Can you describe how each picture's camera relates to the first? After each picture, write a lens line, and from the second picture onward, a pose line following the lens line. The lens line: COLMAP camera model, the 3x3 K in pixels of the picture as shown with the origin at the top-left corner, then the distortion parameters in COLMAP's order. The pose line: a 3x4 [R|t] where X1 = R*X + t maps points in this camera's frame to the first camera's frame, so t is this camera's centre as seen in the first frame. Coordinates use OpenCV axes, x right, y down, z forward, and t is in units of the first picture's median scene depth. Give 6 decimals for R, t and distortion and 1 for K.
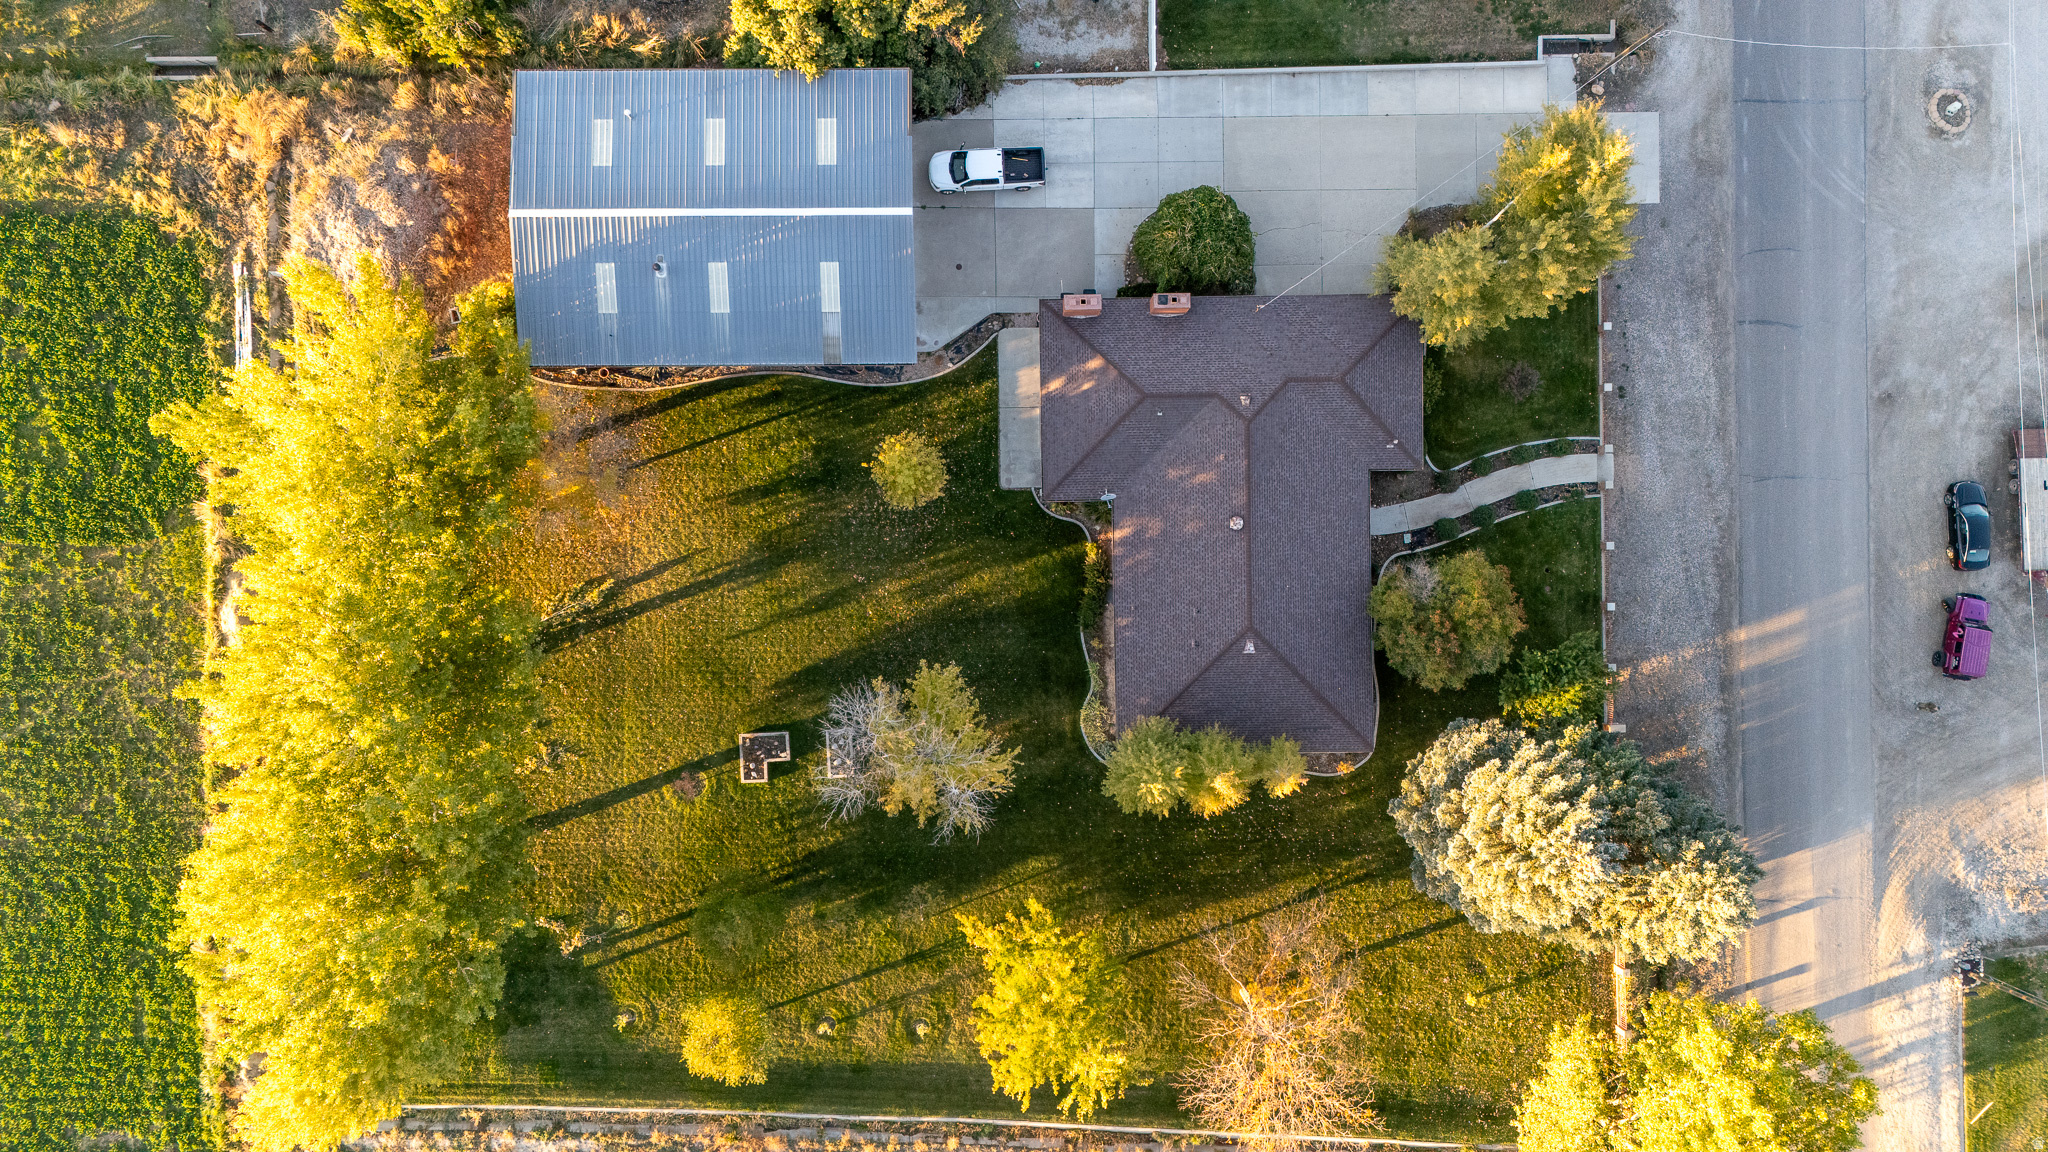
lens RADIAL K [[1507.0, 0, 1030.9], [0, 1507.0, 572.9], [0, 0, 1]] dist [0.027238, -0.020740]
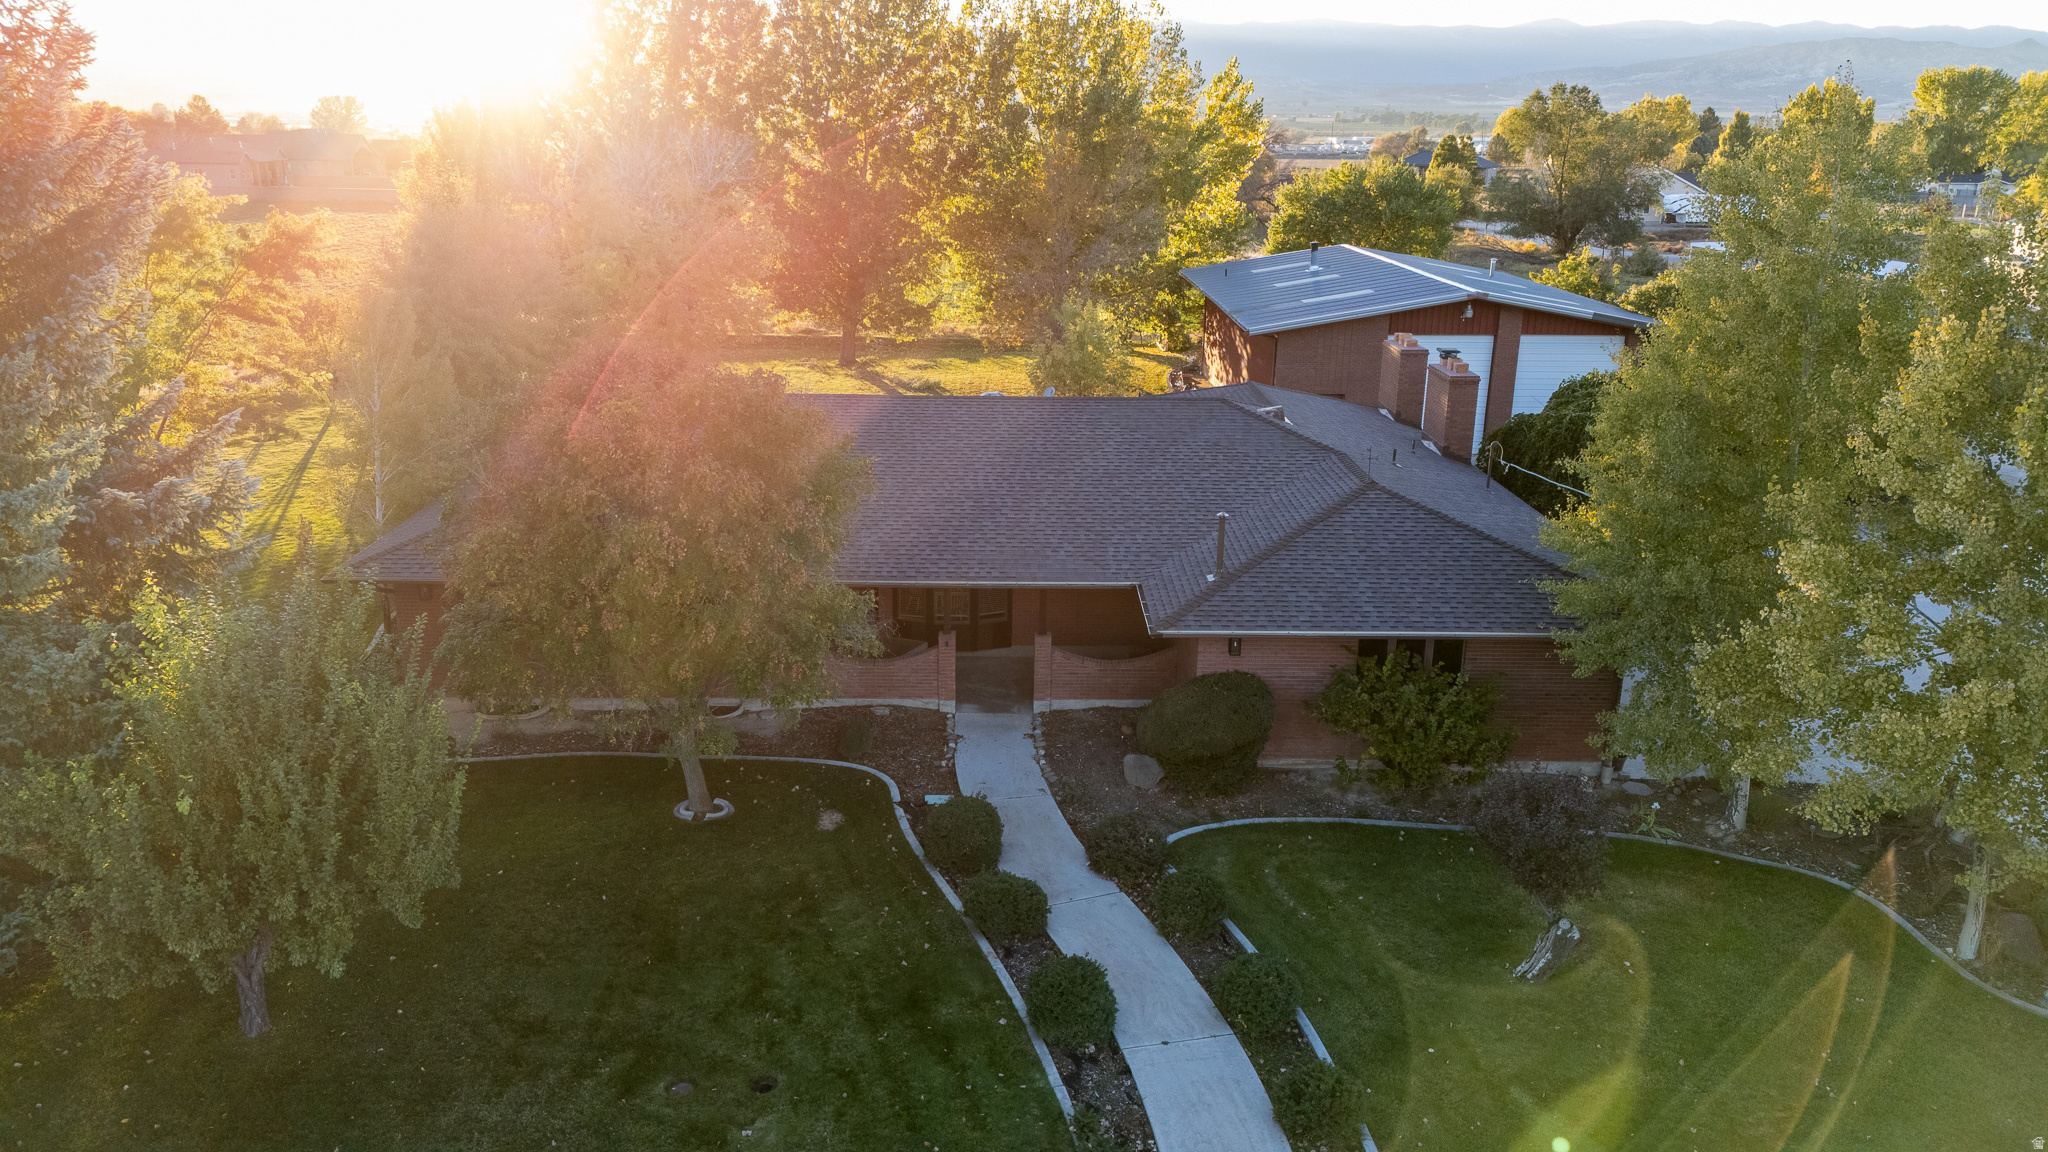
lens RADIAL K [[1507.0, 0, 1013.0], [0, 1507.0, 581.0], [0, 0, 1]] dist [0.027238, -0.020740]
pose [[-0.005383, 0.278696, -0.960364, 0.540752], [-0.999952, -0.009334, 0.002896, -0.039079], [-0.008157, 0.960334, 0.278733, 0.874253]]
